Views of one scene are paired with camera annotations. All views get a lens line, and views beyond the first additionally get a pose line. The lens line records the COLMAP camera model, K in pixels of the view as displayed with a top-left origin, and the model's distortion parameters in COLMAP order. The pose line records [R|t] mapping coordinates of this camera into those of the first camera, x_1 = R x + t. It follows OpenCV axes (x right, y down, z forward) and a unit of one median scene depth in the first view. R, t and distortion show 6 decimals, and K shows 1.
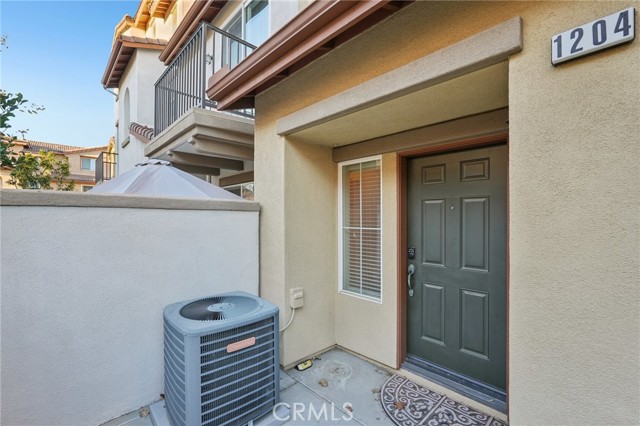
lens RADIAL K [[282.6, 0, 322.4], [0, 282.6, 214.4], [0, 0, 1]] dist [-0.008598, 0.006756]
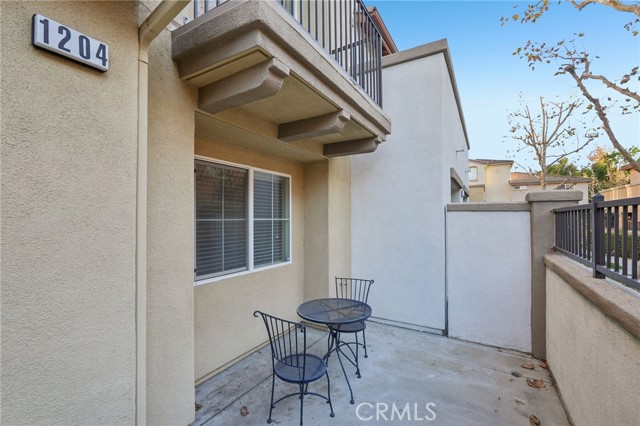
lens RADIAL K [[282.6, 0, 322.4], [0, 282.6, 214.4], [0, 0, 1]] dist [-0.008598, 0.006756]
pose [[-0.280471, 0.020117, 0.959652, -0.286352], [0.008164, 0.999794, -0.018573, 0.019882], [-0.959828, 0.002625, -0.280577, 0.425587]]
